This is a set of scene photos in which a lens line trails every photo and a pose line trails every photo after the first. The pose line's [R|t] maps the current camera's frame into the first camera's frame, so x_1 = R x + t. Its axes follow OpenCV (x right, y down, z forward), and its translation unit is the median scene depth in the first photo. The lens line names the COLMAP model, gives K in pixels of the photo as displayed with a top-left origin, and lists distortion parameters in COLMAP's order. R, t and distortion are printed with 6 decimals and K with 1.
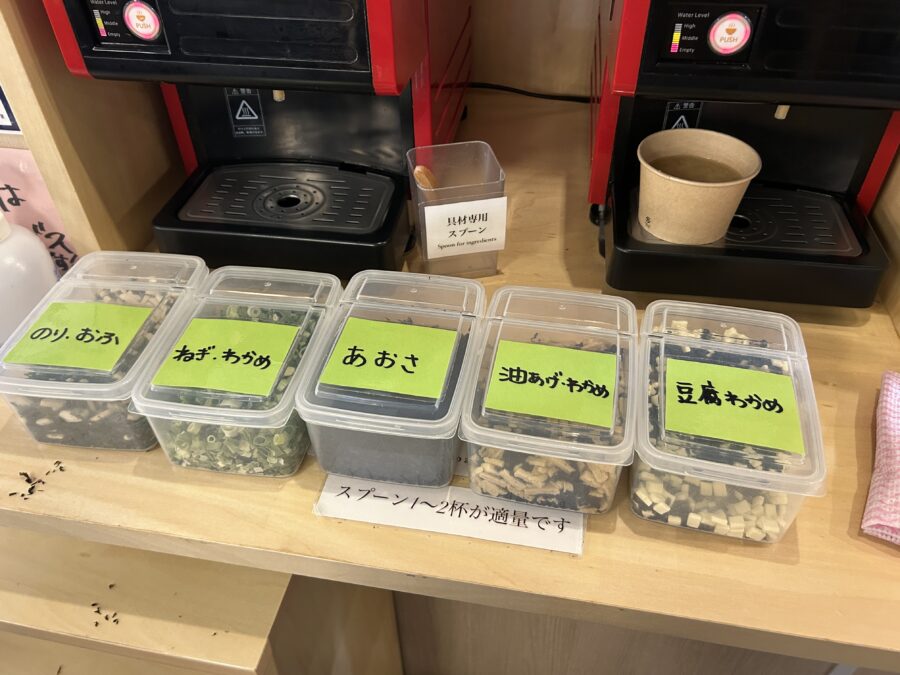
lens RADIAL K [[694.0, 0, 450.0], [0, 694.0, 337.5], [0, 0, 1]] dist [0.000475, -0.001295]
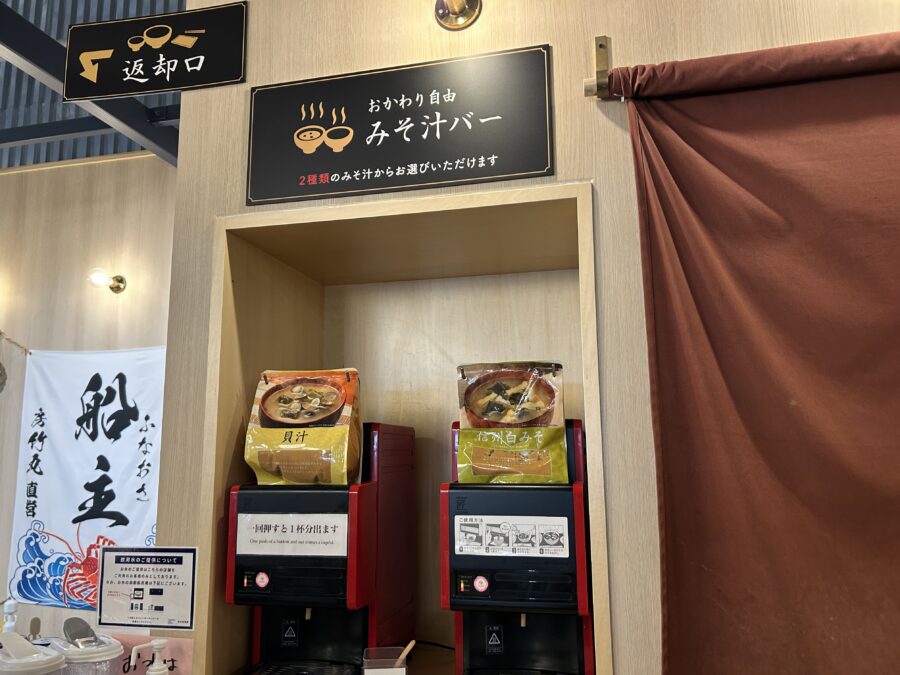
lens RADIAL K [[694.0, 0, 450.0], [0, 694.0, 337.5], [0, 0, 1]] dist [0.000475, -0.001295]
pose [[0.998862, -0.007286, -0.047138, 0.340672], [-0.032120, 0.627855, -0.777667, 0.851422], [0.035262, 0.778296, 0.626907, -1.149629]]
